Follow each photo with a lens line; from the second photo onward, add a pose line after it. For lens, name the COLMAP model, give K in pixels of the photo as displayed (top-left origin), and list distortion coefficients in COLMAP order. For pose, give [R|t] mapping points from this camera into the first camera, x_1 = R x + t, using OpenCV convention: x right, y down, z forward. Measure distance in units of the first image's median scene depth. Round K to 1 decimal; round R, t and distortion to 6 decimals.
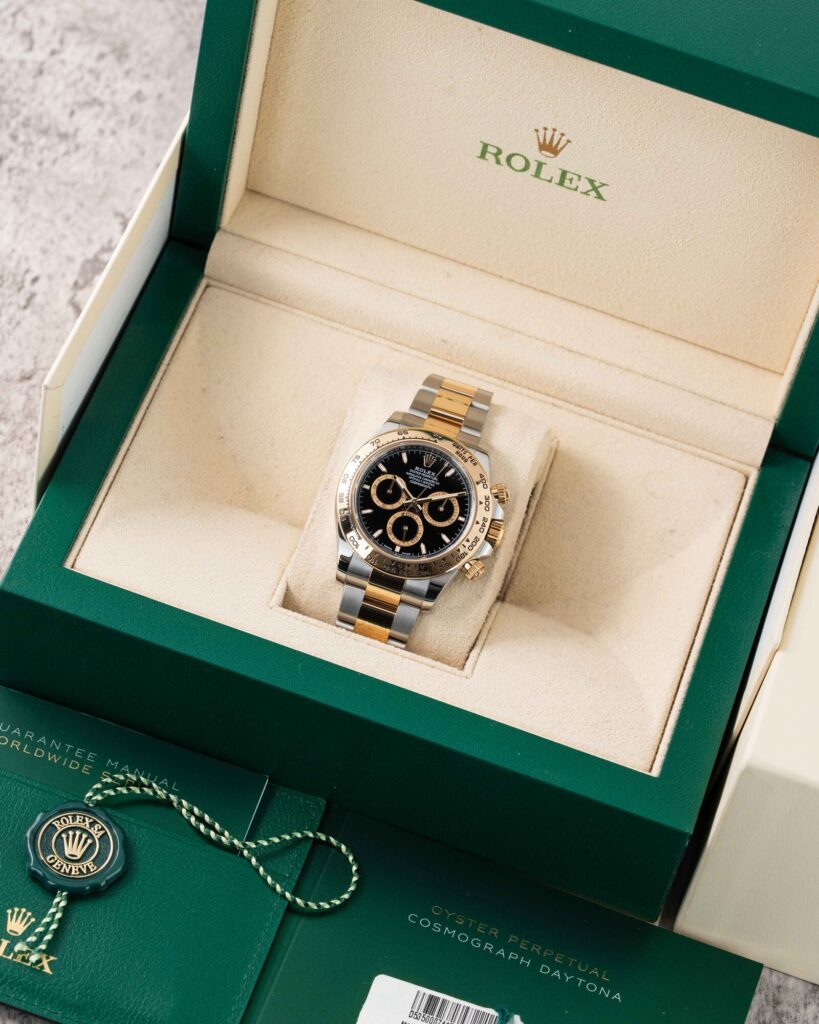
lens RADIAL K [[4283.0, 0, 409.5], [0, 4283.0, 512.0], [0, 0, 1]] dist [-0.005248, -0.970002]
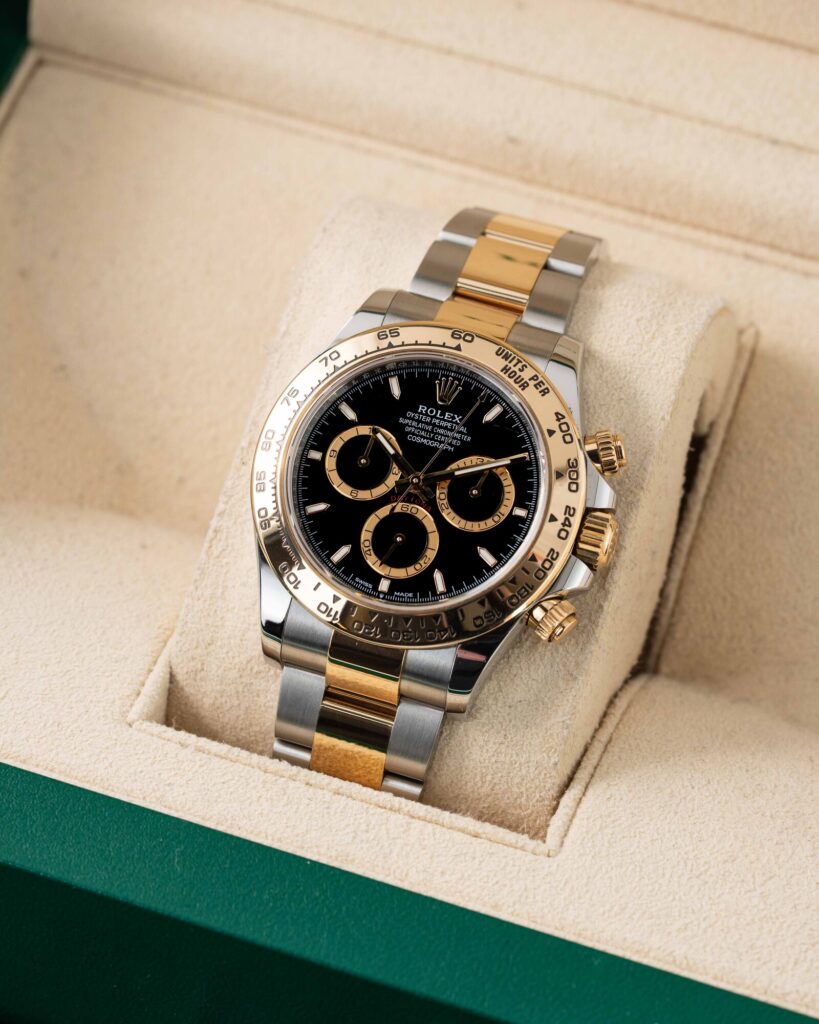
lens RADIAL K [[4283.0, 0, 409.5], [0, 4283.0, 512.0], [0, 0, 1]] dist [-0.005248, -0.970002]
pose [[0.986944, -0.056954, -0.150660, 0.069613], [0.059472, 0.998155, 0.012251, -0.004744], [0.149684, -0.021051, 0.988510, 0.538346]]
